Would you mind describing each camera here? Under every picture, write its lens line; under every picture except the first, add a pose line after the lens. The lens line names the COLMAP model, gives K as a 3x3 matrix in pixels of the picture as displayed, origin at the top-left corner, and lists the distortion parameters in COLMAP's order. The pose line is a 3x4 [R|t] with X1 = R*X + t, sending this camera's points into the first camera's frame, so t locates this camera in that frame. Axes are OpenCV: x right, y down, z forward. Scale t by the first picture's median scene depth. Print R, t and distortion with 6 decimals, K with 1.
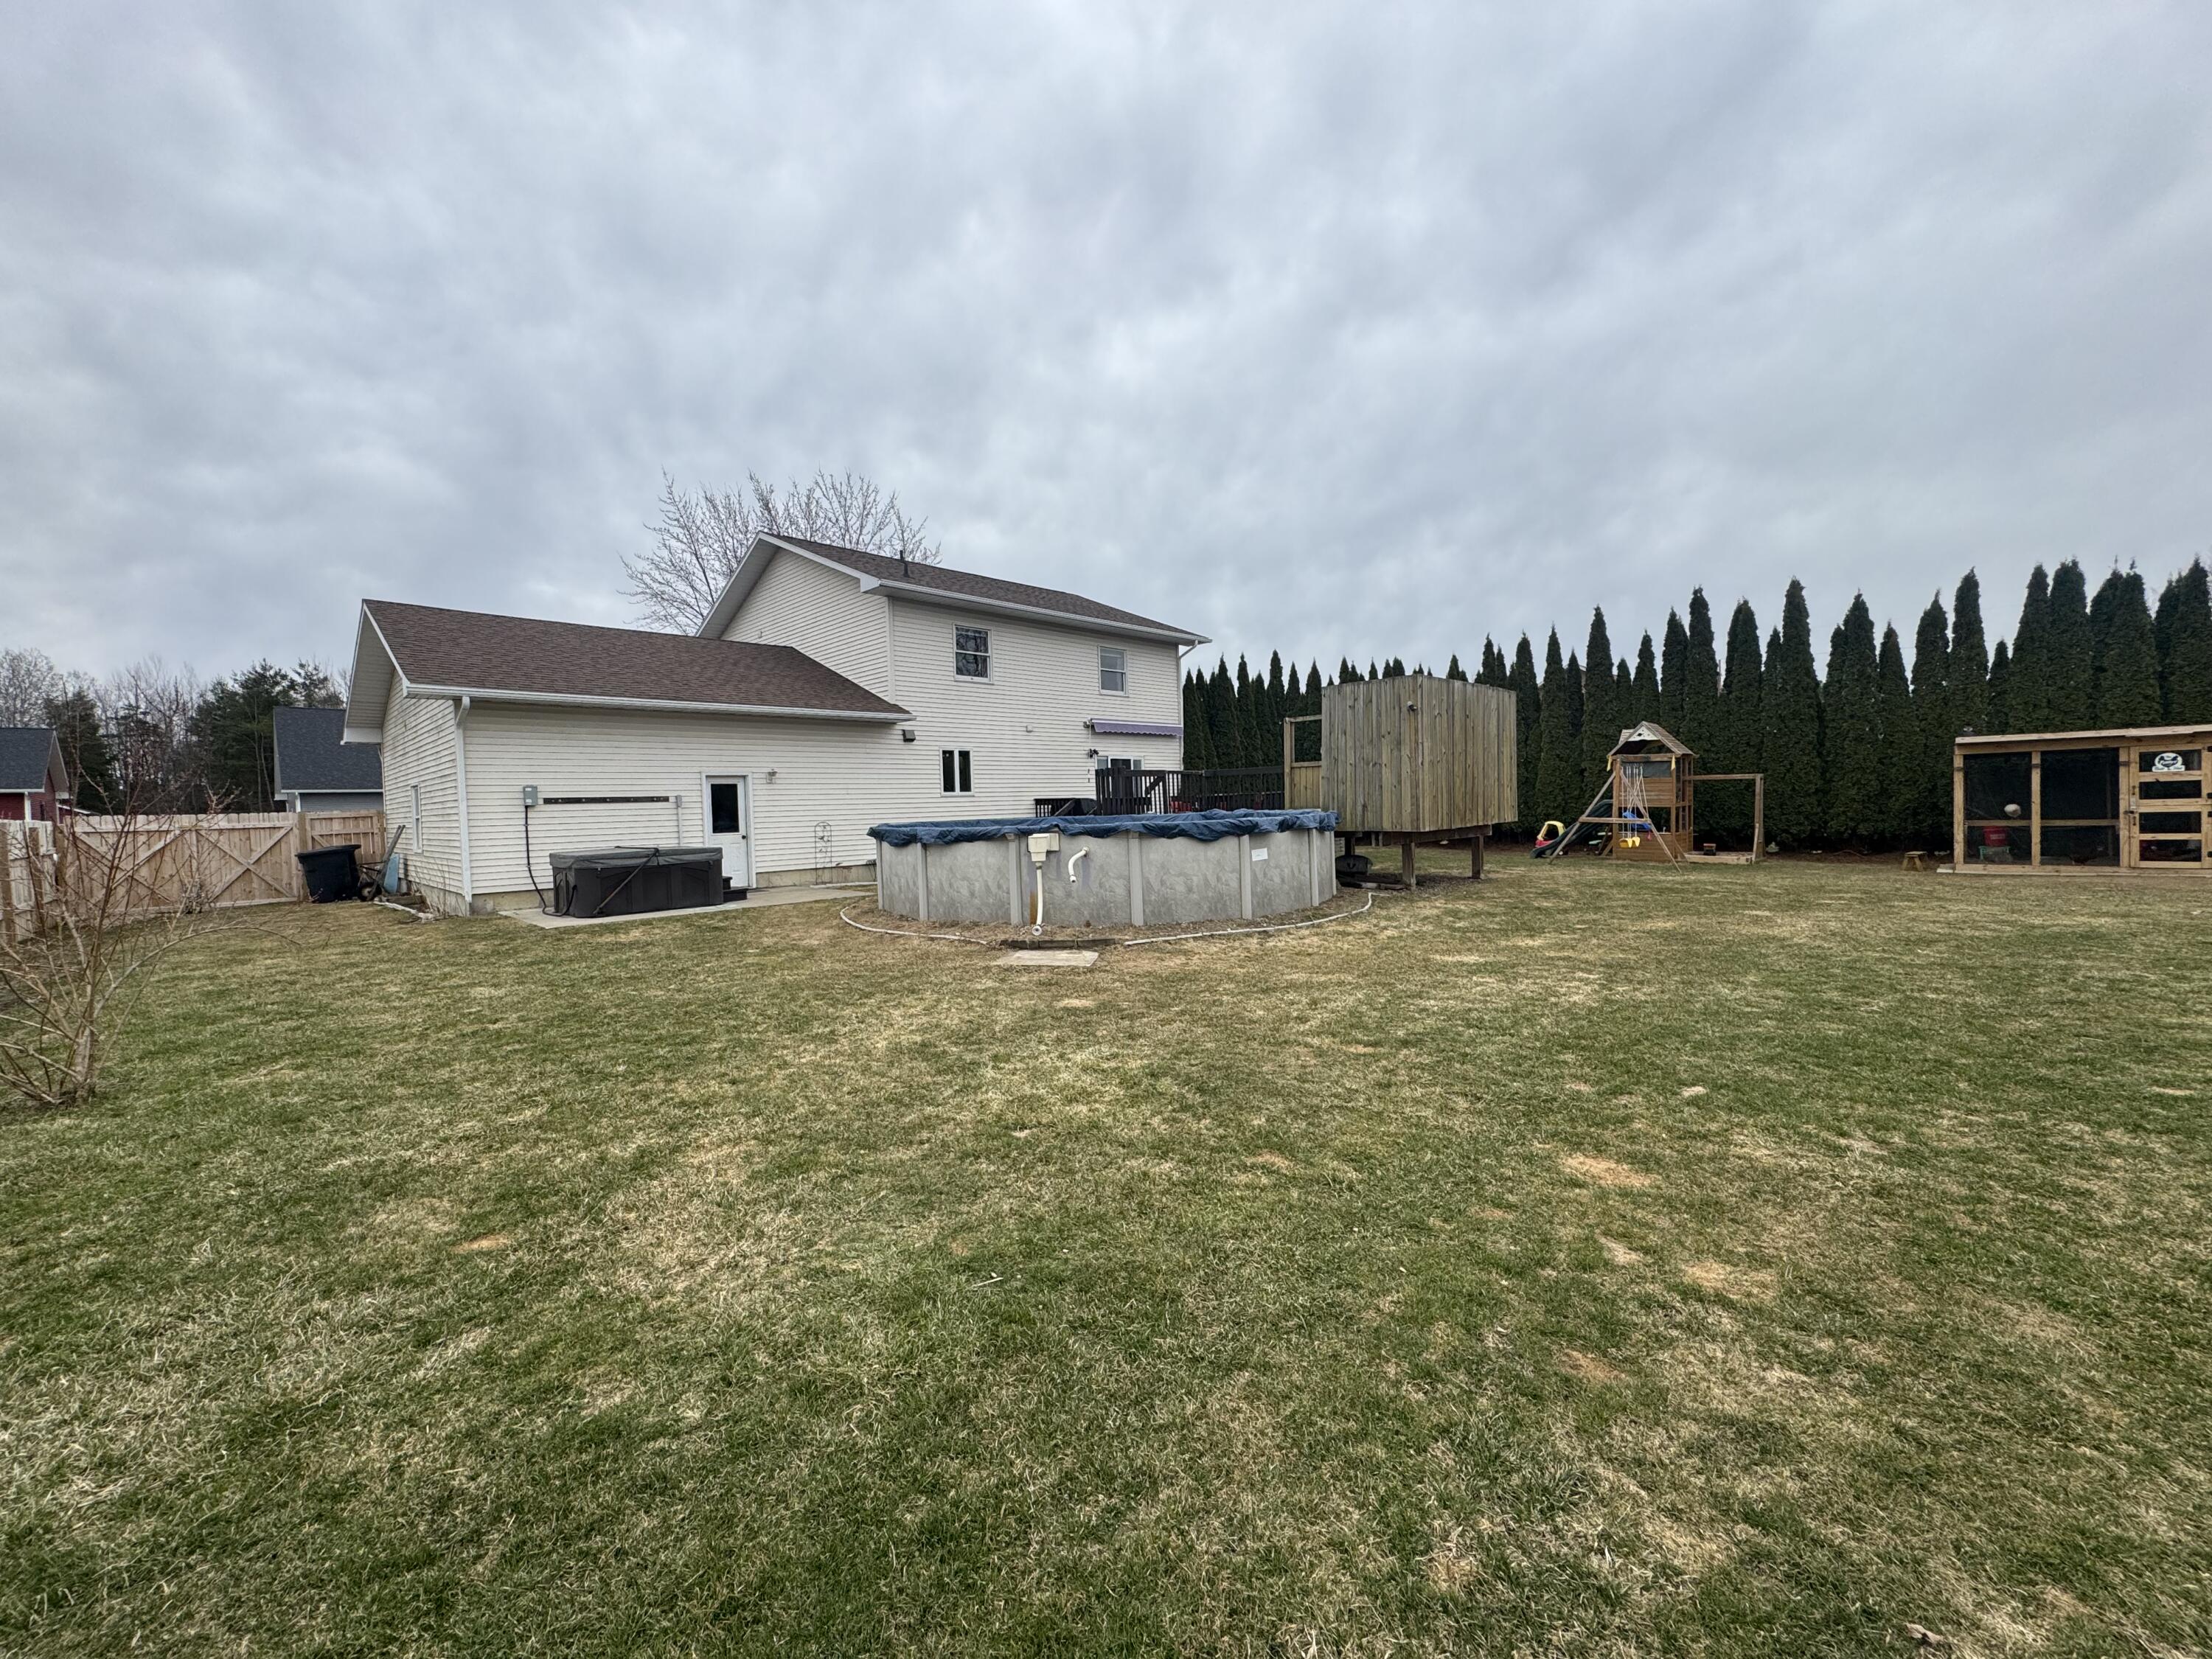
lens RADIAL K [[884.2, 0, 1106.0], [0, 884.2, 829.5], [0, 0, 1]] dist [-0.000883, 0.000438]
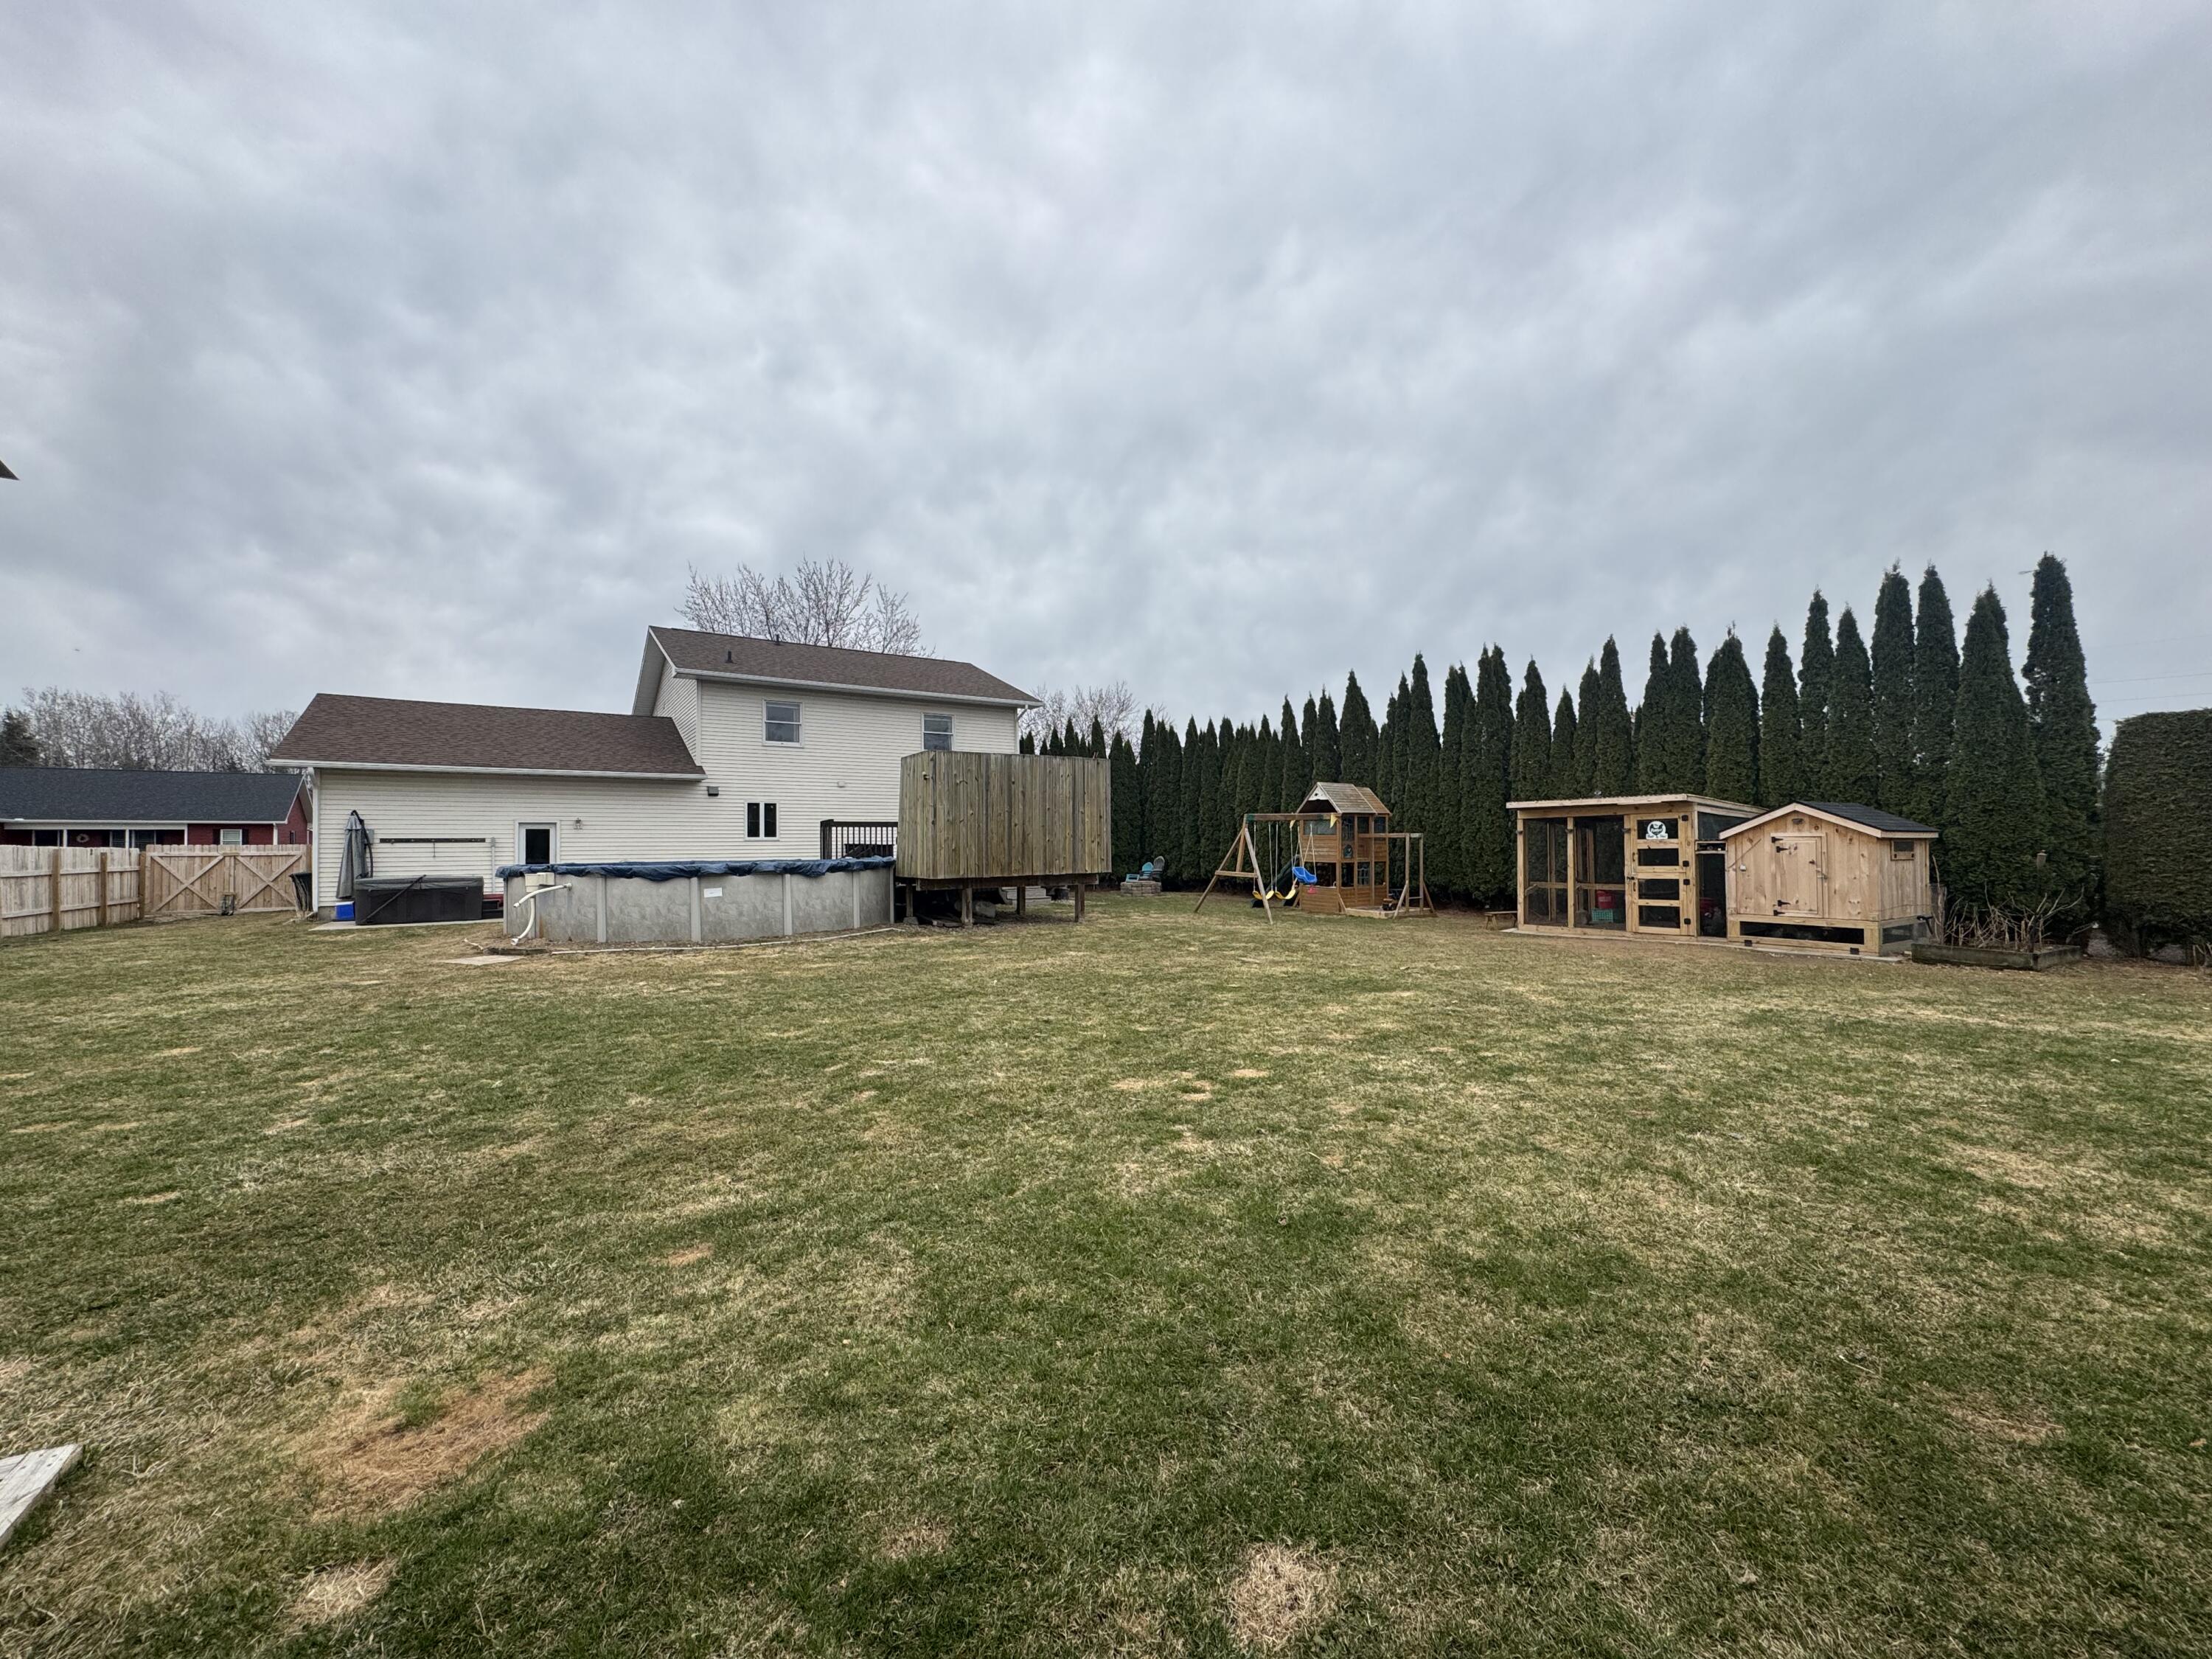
lens RADIAL K [[884.2, 0, 1106.0], [0, 884.2, 829.5], [0, 0, 1]] dist [-0.000883, 0.000438]
pose [[0.980429, 0.014663, -0.196327, 0.676183], [-0.023733, 0.998753, -0.043924, -0.014466], [0.195438, 0.047724, 0.979554, -0.116905]]
